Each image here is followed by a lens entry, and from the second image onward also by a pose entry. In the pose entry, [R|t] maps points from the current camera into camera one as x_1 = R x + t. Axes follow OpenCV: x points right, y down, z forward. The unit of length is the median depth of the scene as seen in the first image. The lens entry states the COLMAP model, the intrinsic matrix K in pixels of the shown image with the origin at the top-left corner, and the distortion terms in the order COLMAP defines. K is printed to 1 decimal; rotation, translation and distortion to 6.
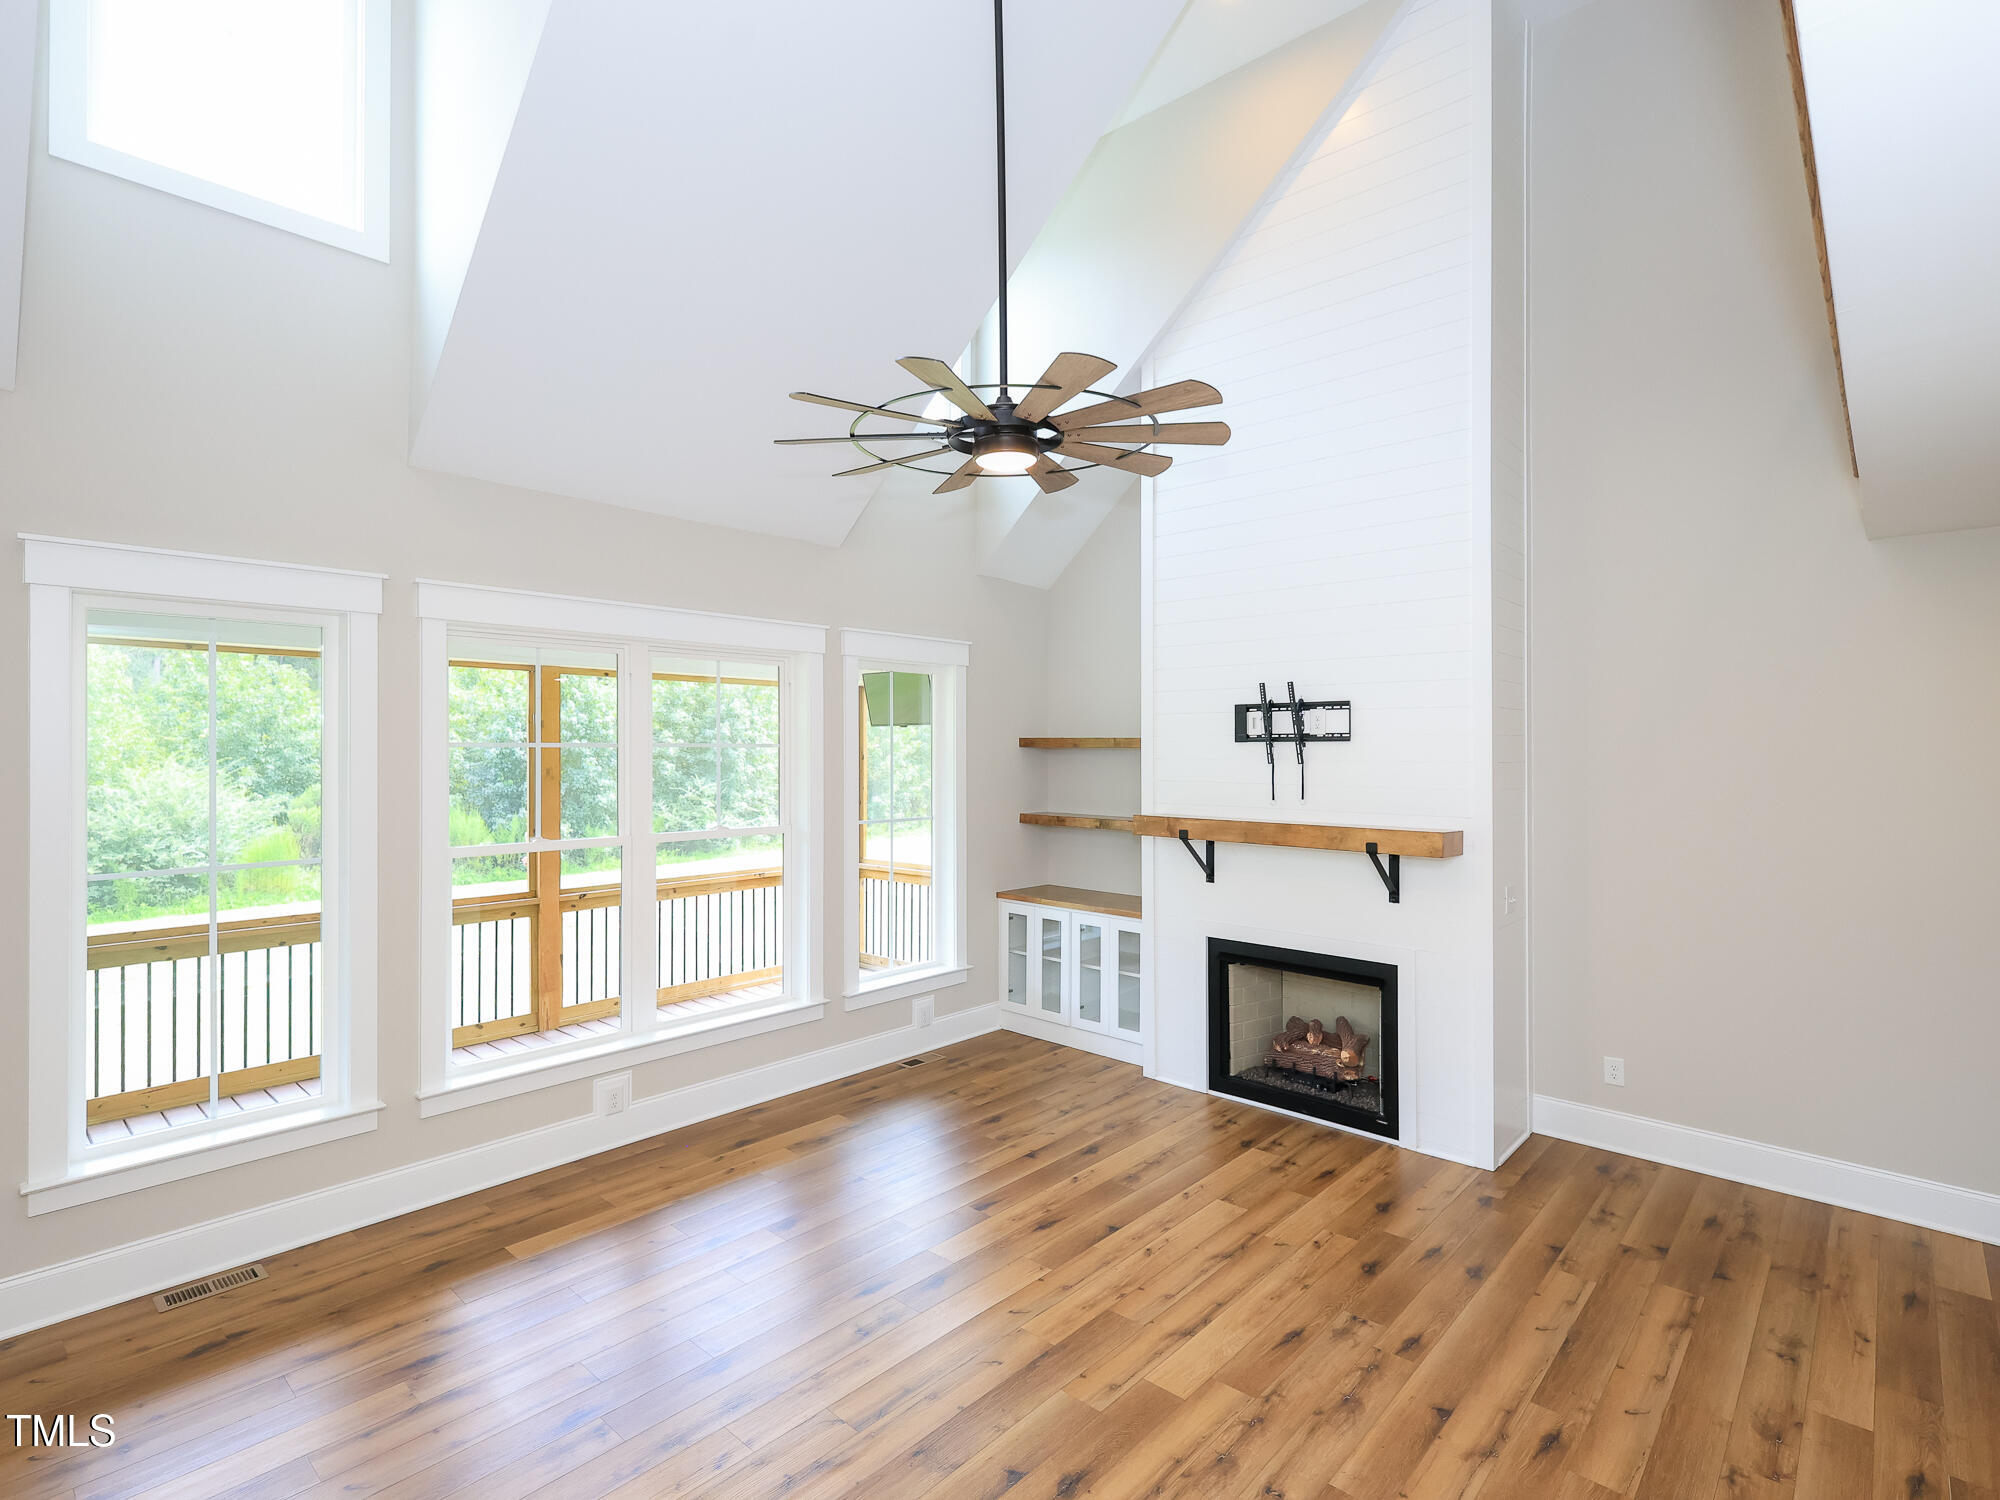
lens RADIAL K [[983.9, 0, 1054.9], [0, 983.9, 740.9], [0, 0, 1]] dist [-0.003623, 0.000260]
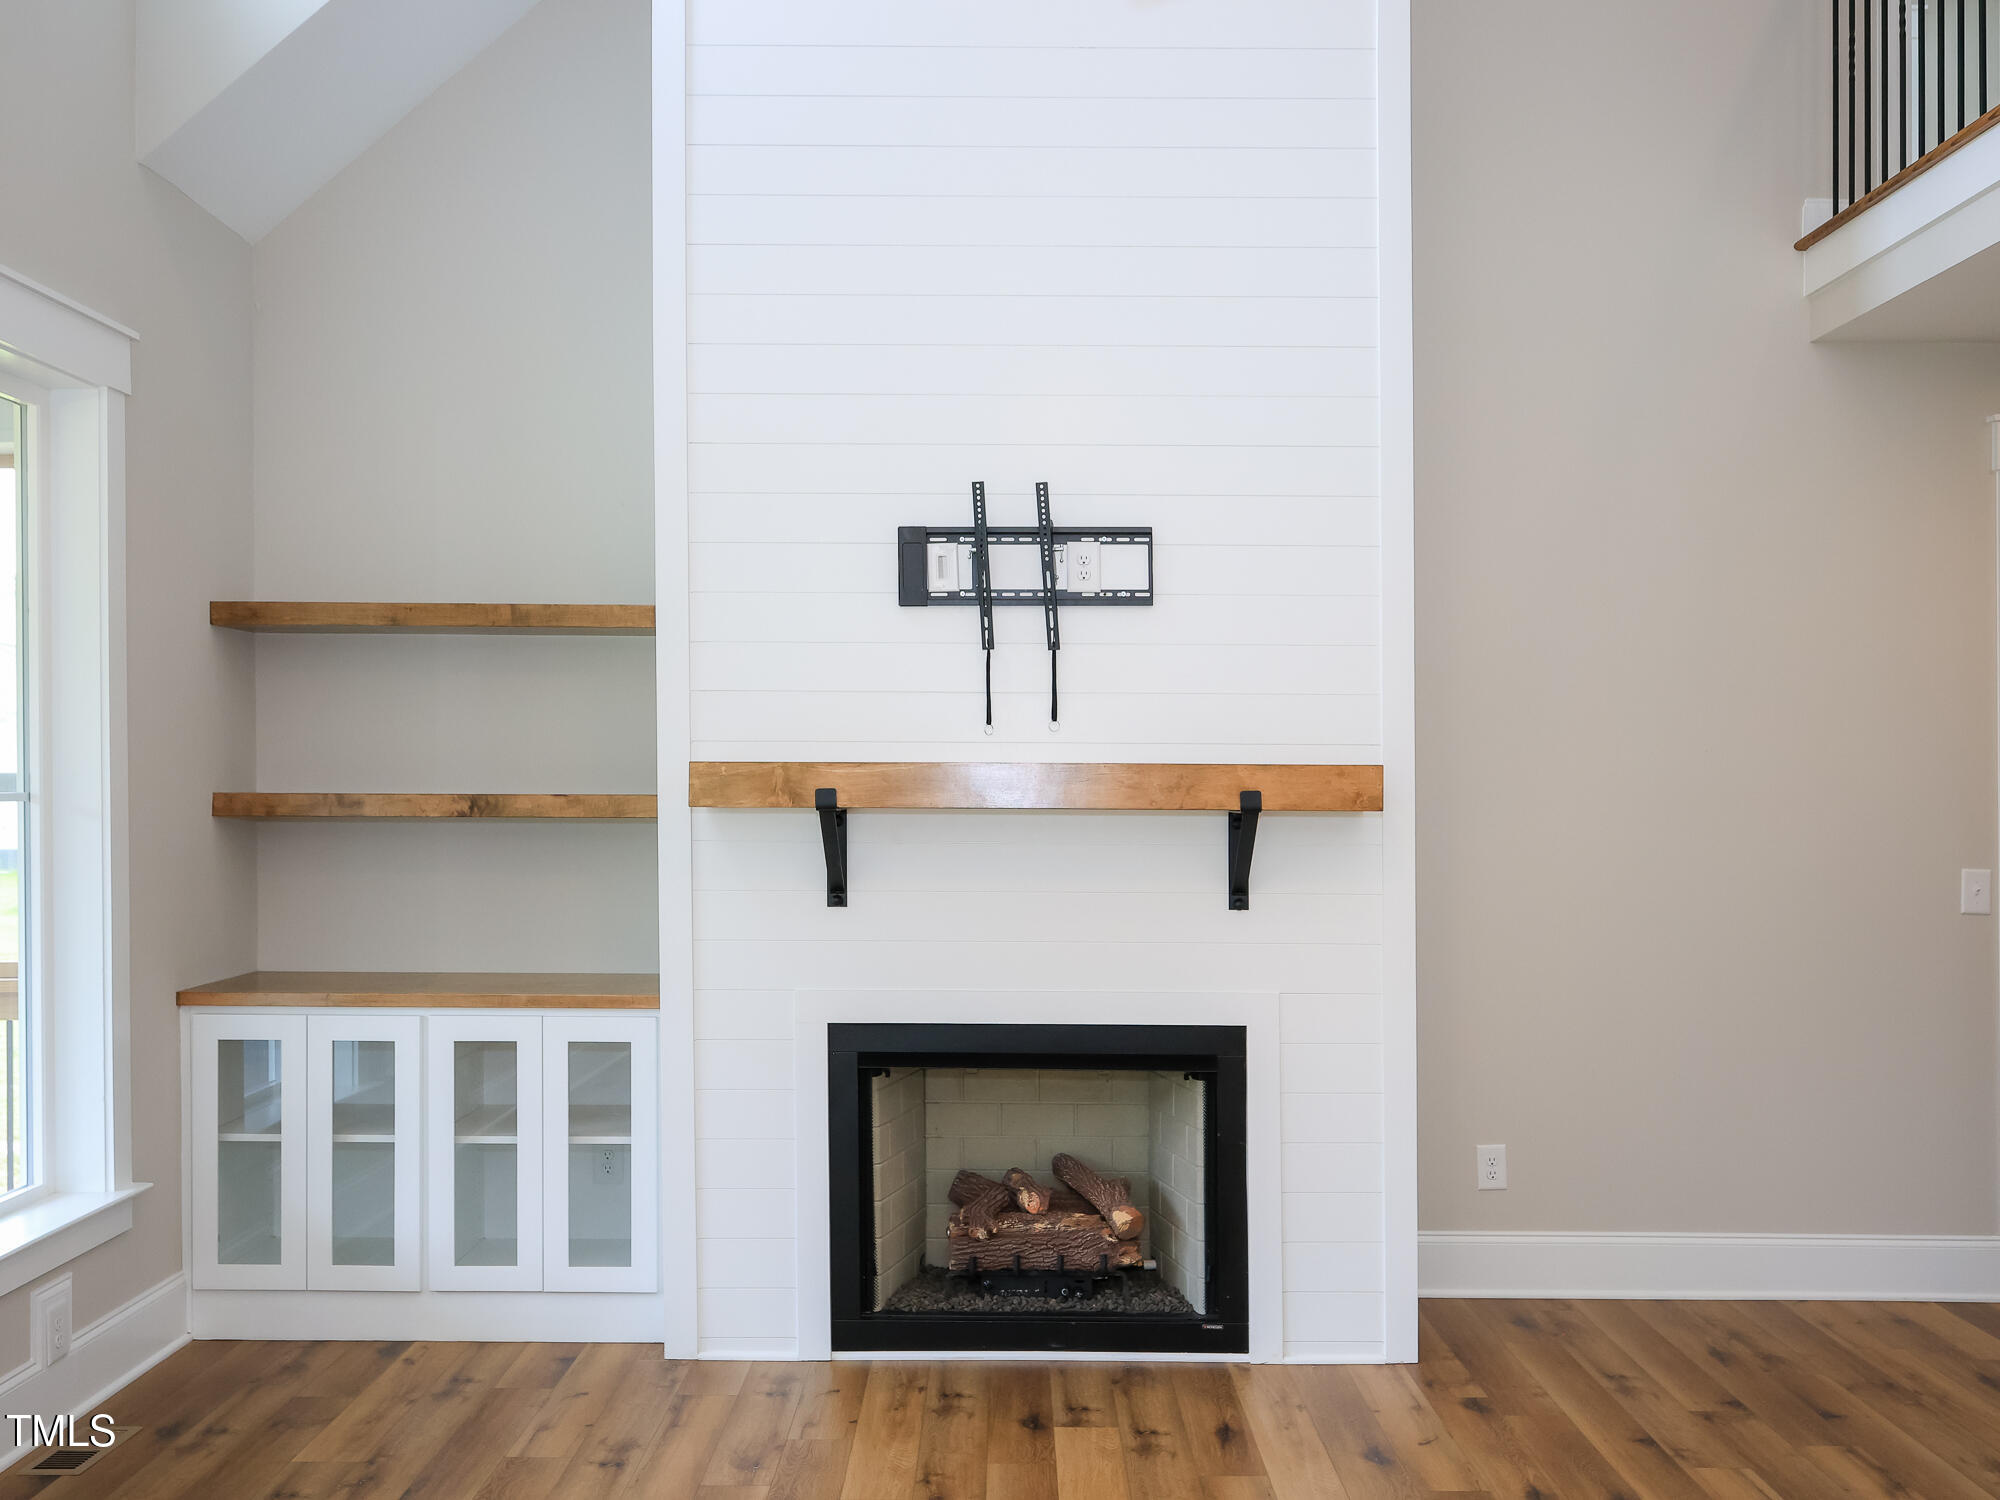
lens RADIAL K [[1902.9, 0, 997.8], [0, 1902.9, 765.2], [0, 0, 1]] dist [-0.004047, 0.000000]
pose [[0.756391, -0.000788, 0.654119, -0.387927], [-0.004583, 0.999968, 0.006504, 0.072761], [-0.654103, -0.007918, 0.756364, 0.278495]]
